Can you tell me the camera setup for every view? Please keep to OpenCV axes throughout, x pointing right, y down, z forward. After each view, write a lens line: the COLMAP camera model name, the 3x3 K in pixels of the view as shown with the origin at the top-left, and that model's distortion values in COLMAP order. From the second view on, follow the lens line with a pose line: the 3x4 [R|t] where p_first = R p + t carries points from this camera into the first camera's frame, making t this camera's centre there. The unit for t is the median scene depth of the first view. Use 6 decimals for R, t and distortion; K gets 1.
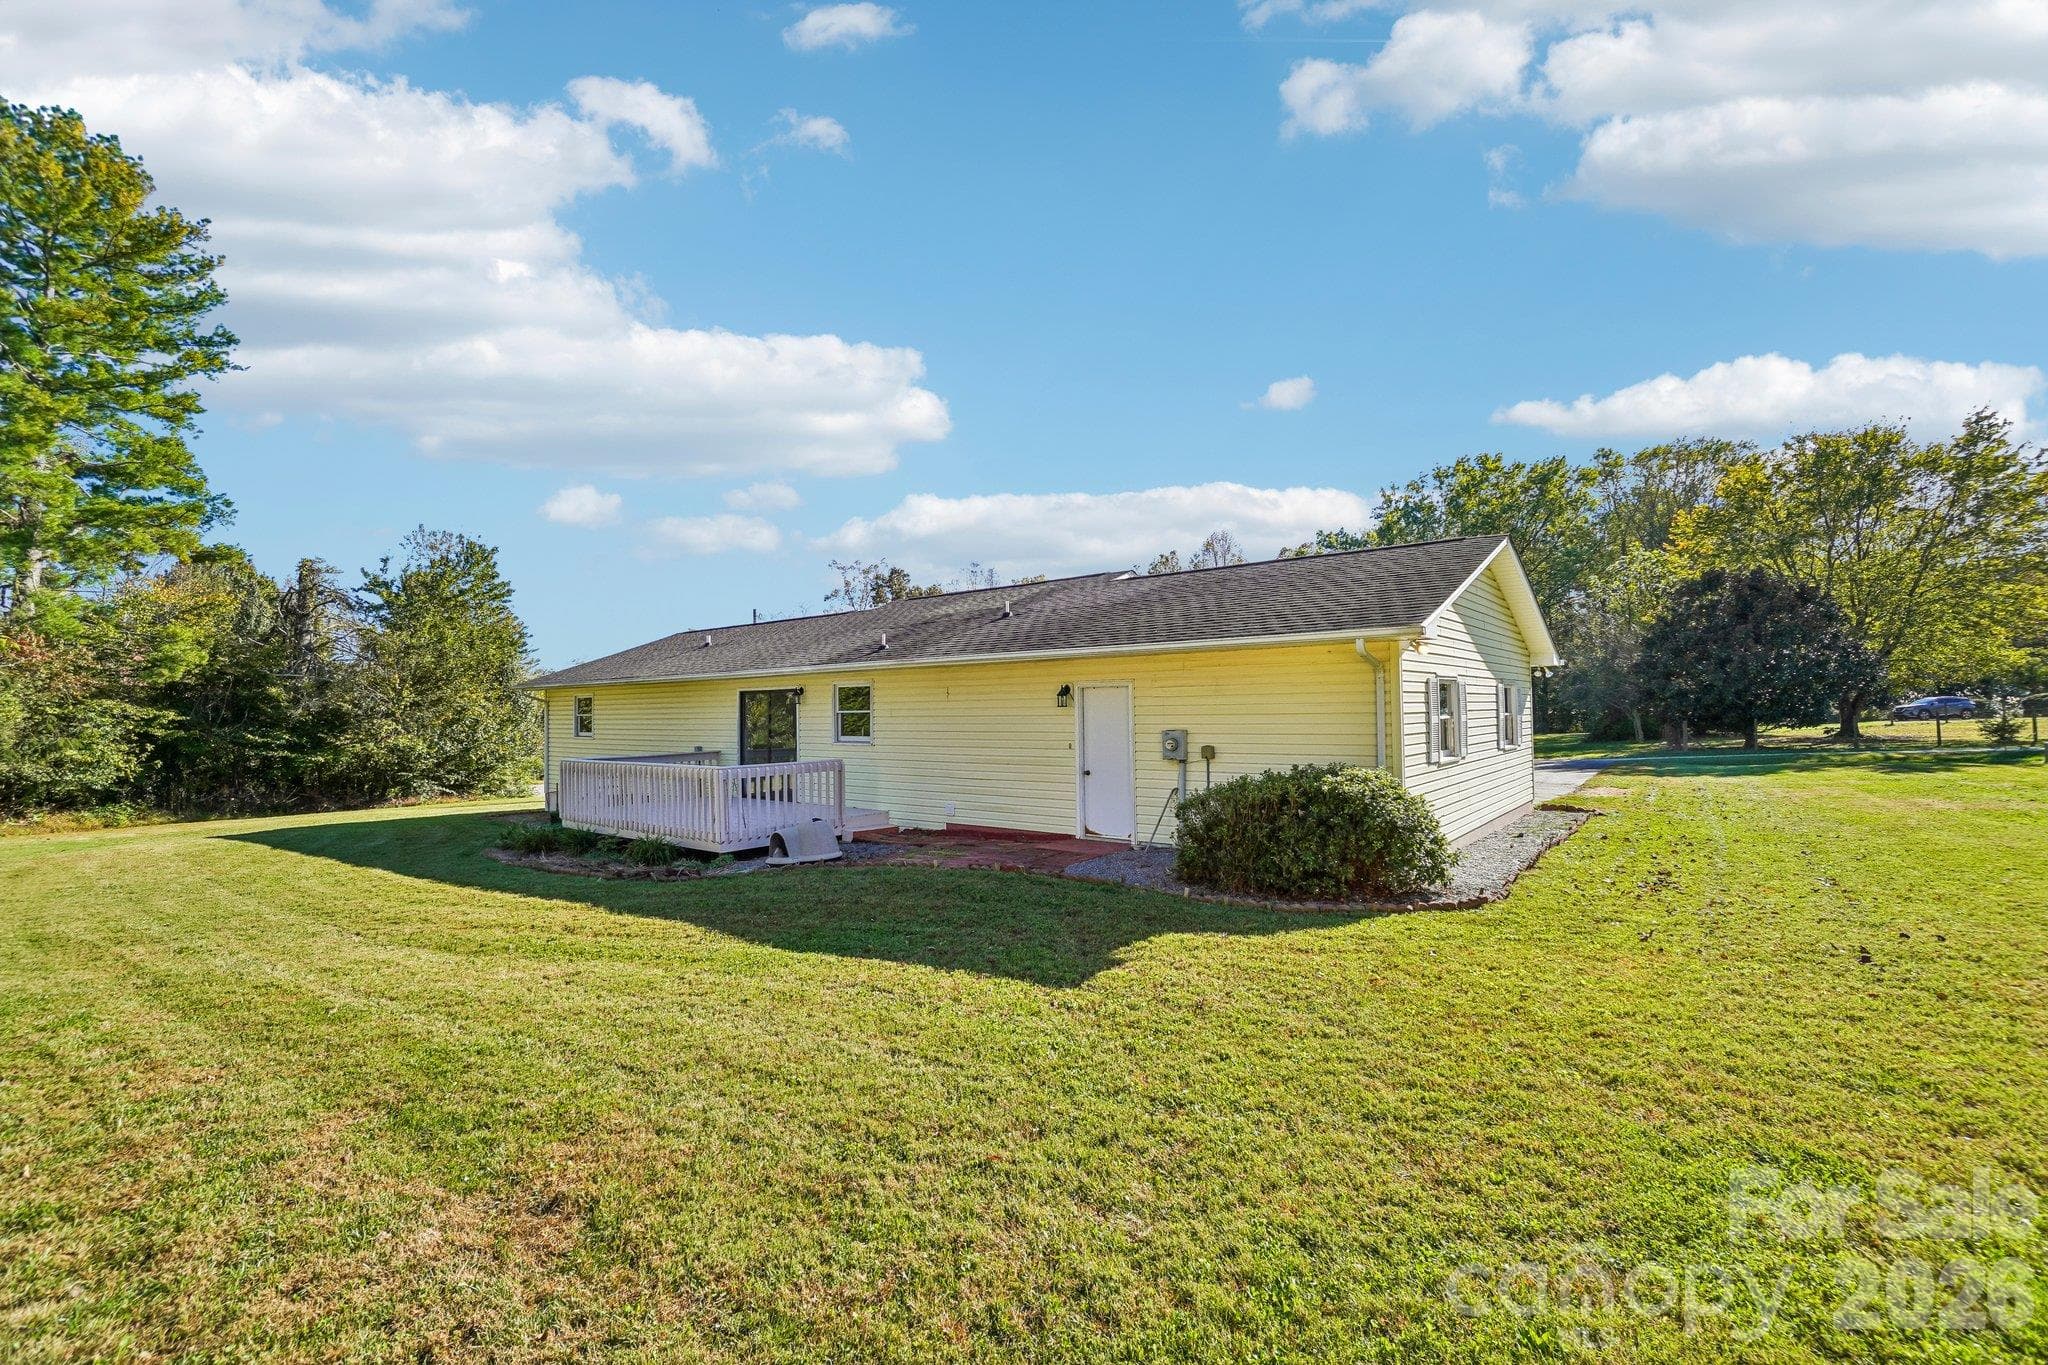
lens RADIAL K [[889.1, 0, 1024.0], [0, 889.1, 682.5], [0, 0, 1]] dist [-0.026420, 0.000226]
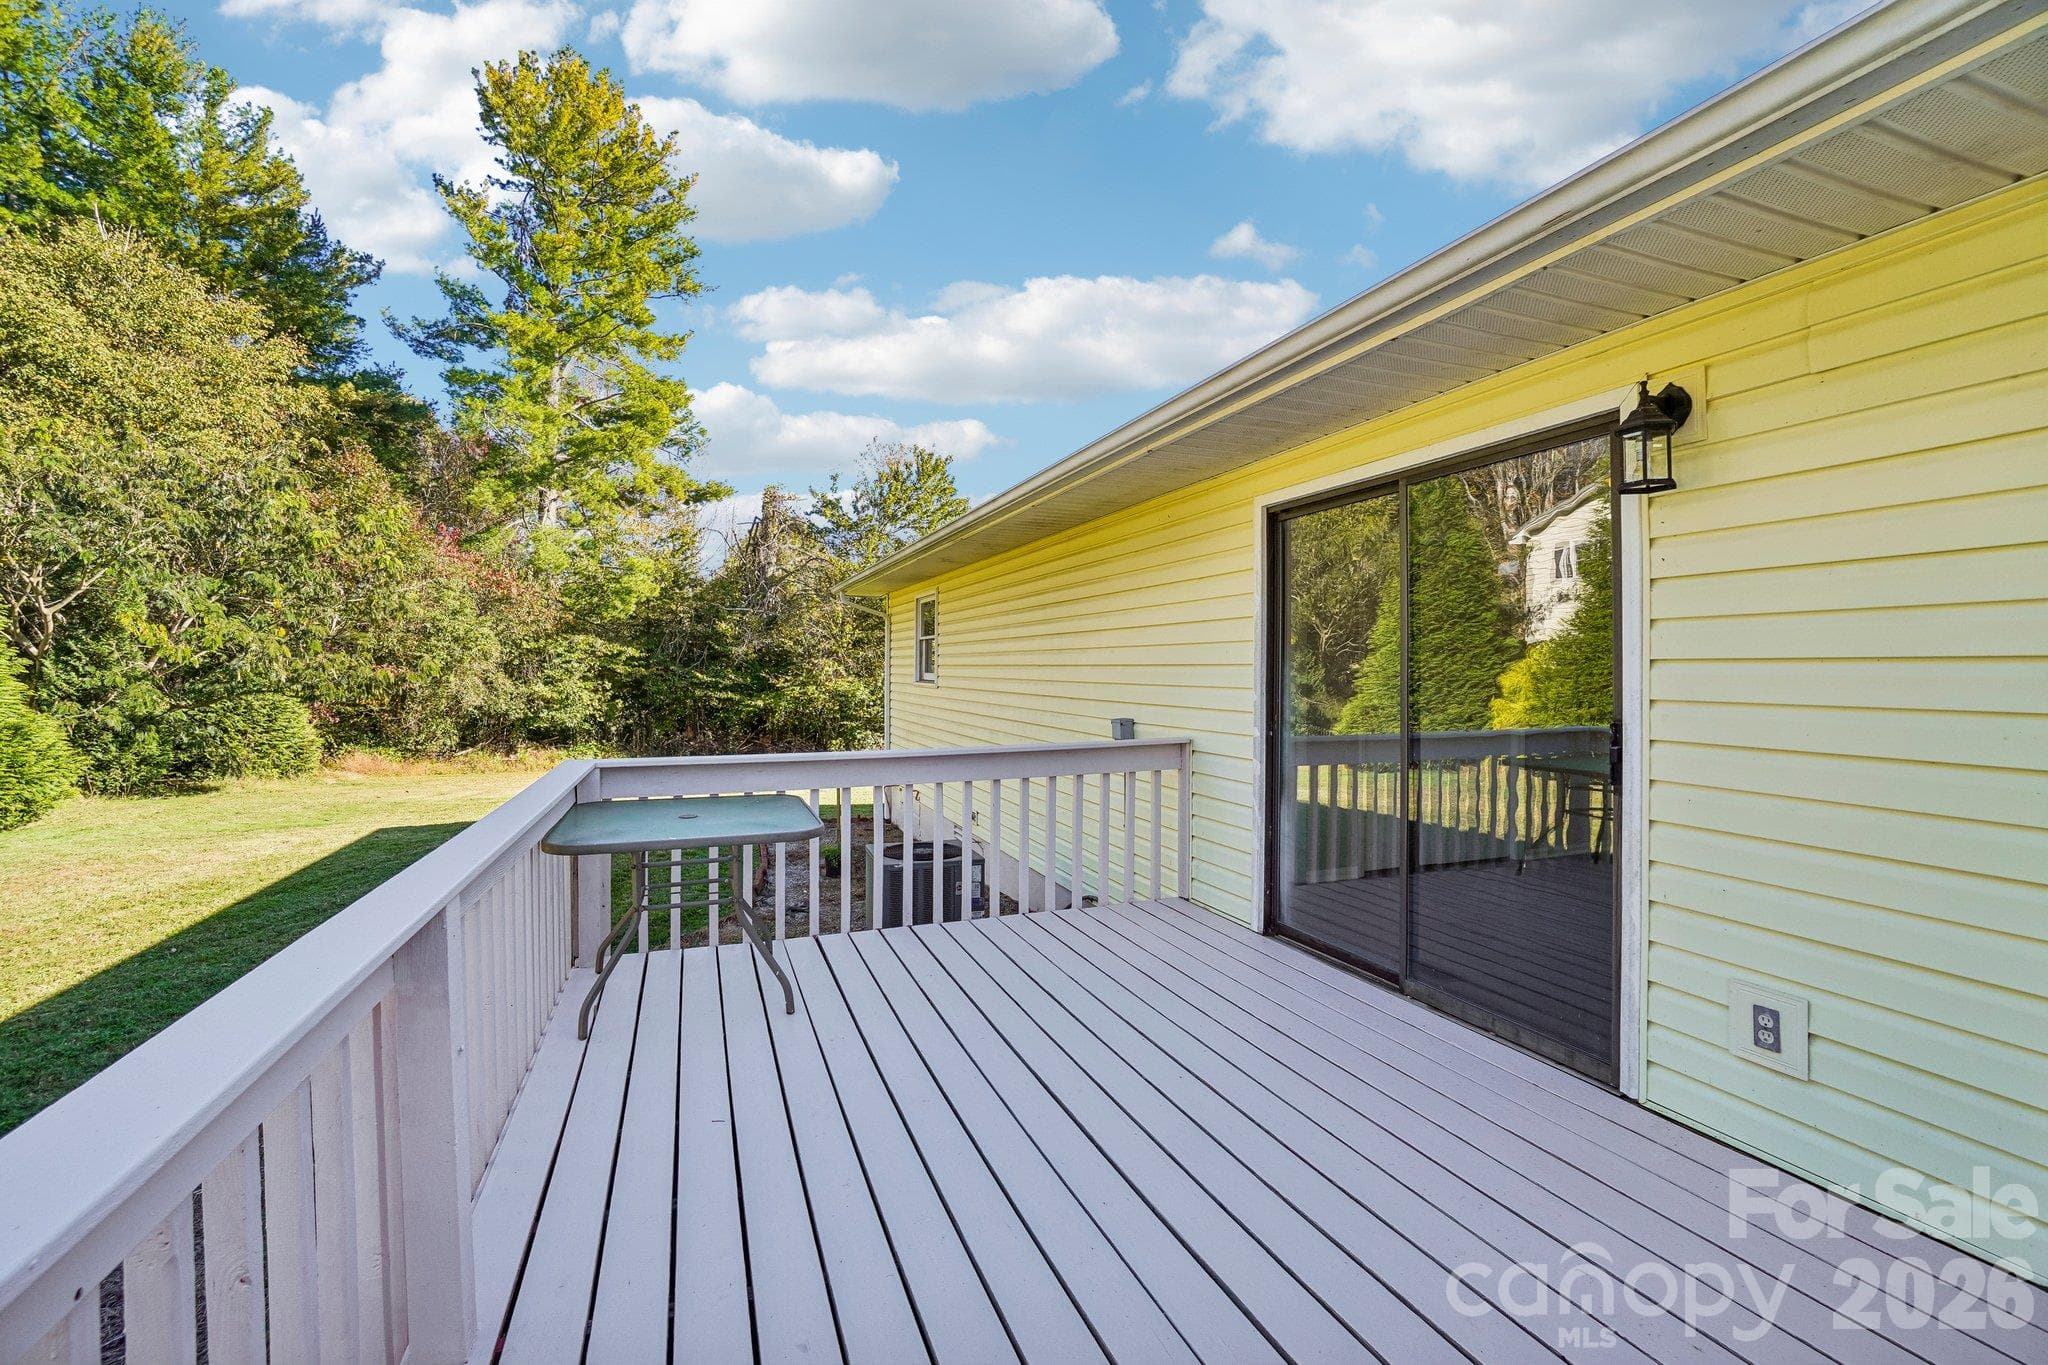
lens RADIAL K [[889.1, 0, 1024.0], [0, 889.1, 682.5], [0, 0, 1]] dist [-0.026420, 0.000226]
pose [[0.859643, 0.023702, -0.510346, -0.134257], [0.002868, 0.998684, 0.051212, 0.024054], [0.510888, -0.045487, 0.858443, 0.401265]]
